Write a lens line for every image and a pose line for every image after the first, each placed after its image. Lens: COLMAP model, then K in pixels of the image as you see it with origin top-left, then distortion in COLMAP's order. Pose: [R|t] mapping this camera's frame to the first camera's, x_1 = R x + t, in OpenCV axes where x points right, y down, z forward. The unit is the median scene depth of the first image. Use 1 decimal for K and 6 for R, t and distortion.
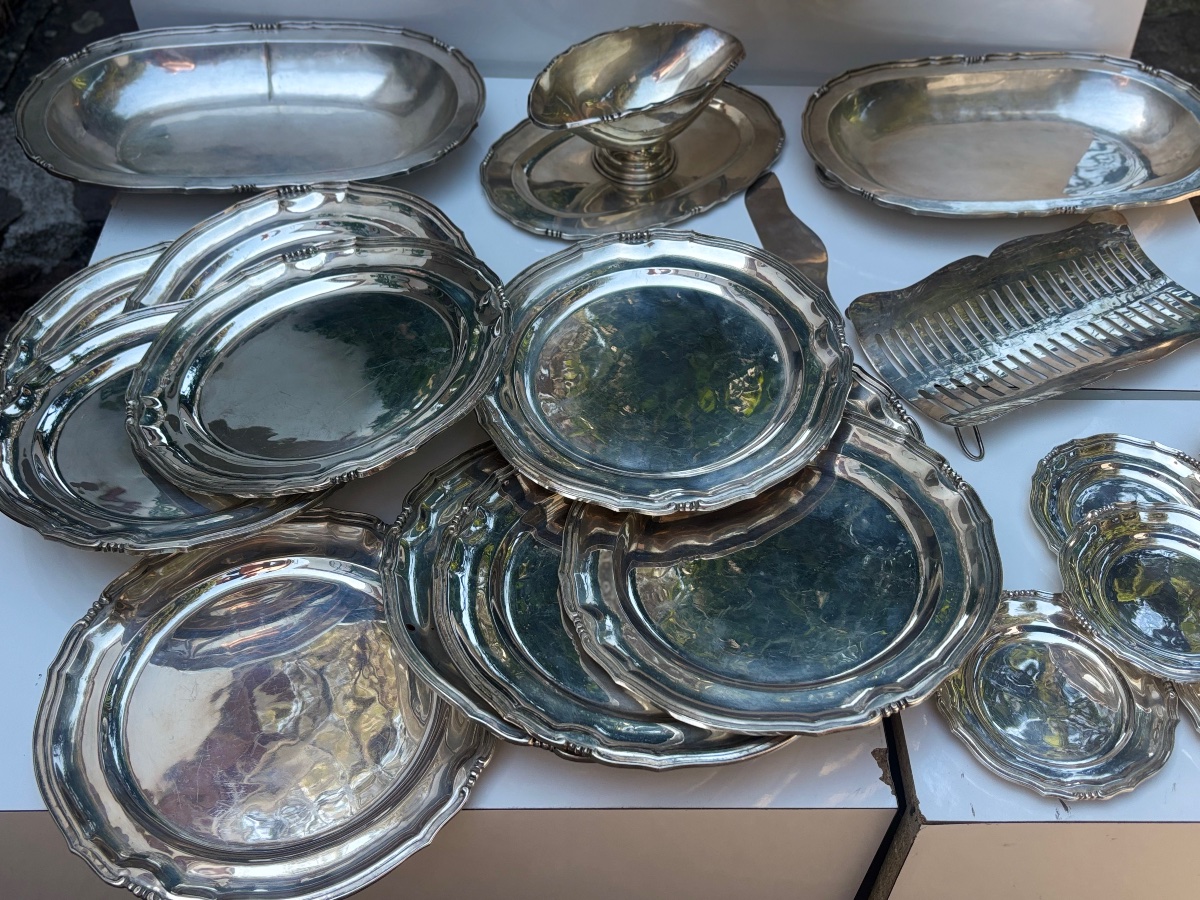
lens RADIAL K [[1248.7, 0, 600.0], [0, 1248.7, 450.0], [0, 0, 1]] dist [0.011137, 0.015151]
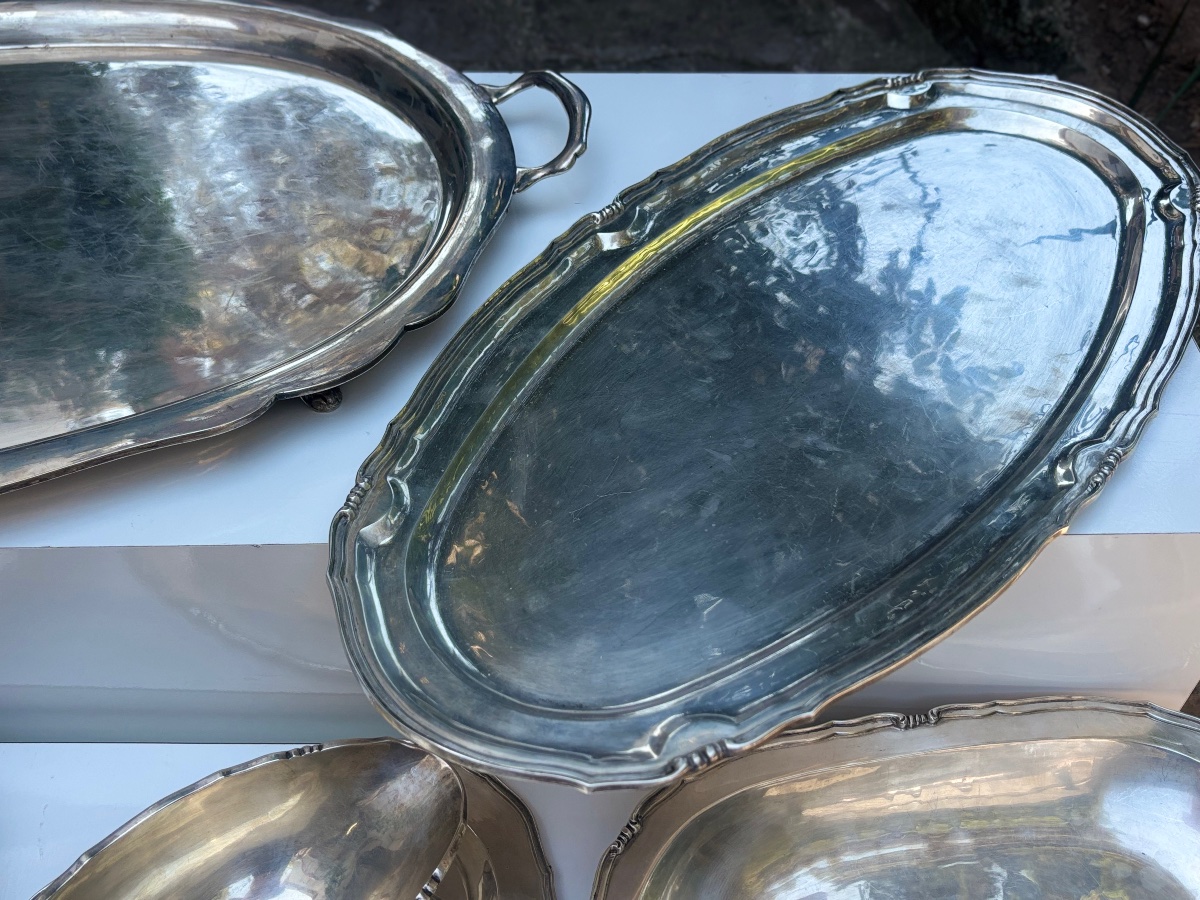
lens RADIAL K [[1247.0, 0, 599.9], [0, 1247.0, 466.5], [0, 0, 1]] dist [0.000888, 0.019028]
pose [[0.997699, 0.002390, 0.067754, 0.141423], [-0.004505, 0.999507, 0.031084, -0.495105], [-0.067646, -0.031317, 0.997218, 0.535089]]
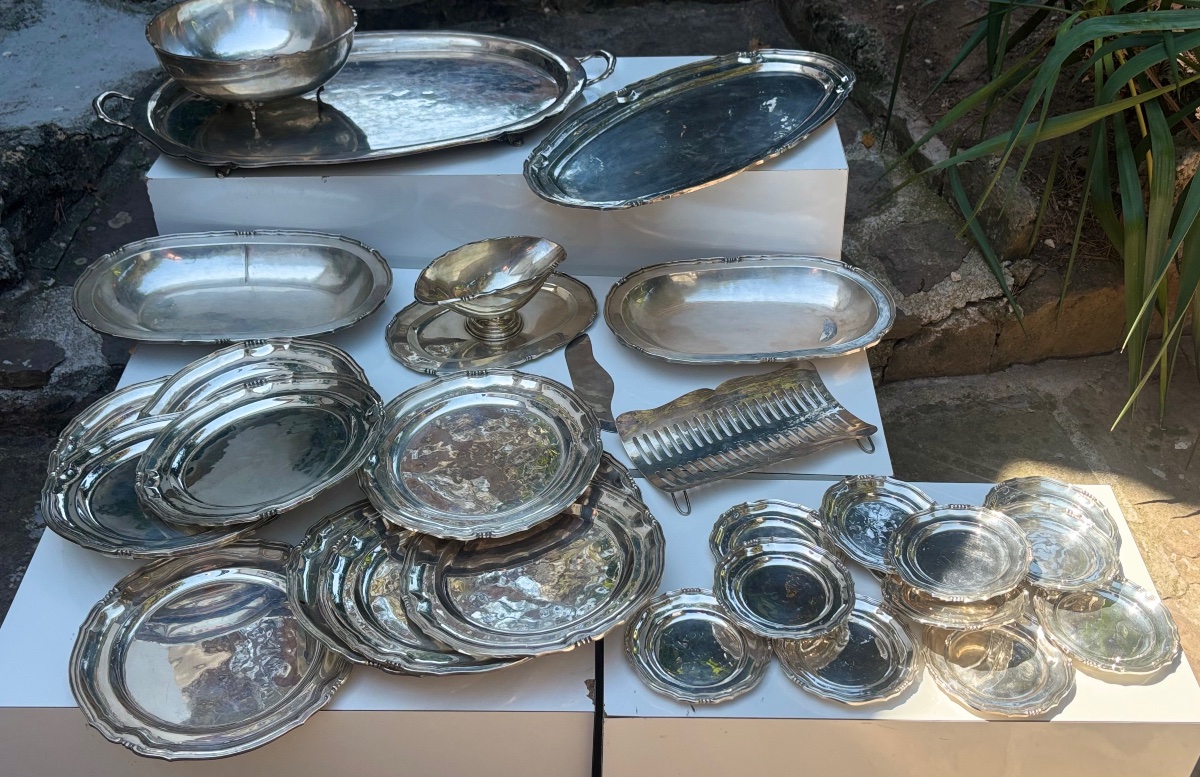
lens RADIAL K [[1307.0, 0, 638.9], [0, 1307.0, 415.2], [0, 0, 1]] dist [0.113934, -0.314362]
pose [[0.999906, 0.006303, 0.012197, 0.194499], [-0.004354, 0.988112, -0.153675, 0.118458], [-0.013021, 0.153608, 0.988046, -0.551155]]
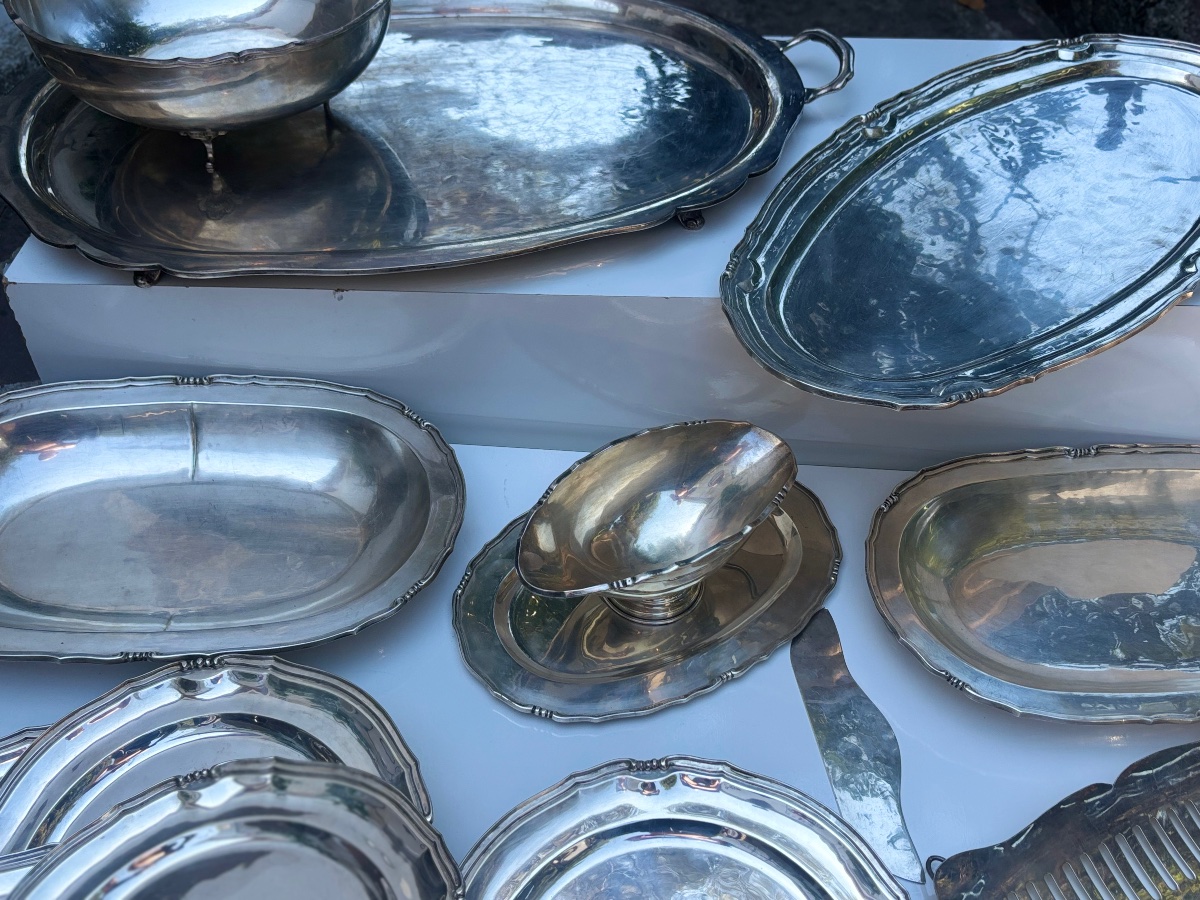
lens RADIAL K [[1248.7, 0, 600.0], [0, 1248.7, 450.0], [0, 0, 1]] dist [0.011137, 0.015151]
pose [[0.999193, 0.040168, -0.000310, -0.007953], [-0.040162, 0.998837, -0.026672, -0.316417], [-0.000762, 0.026662, 0.999644, 0.231024]]
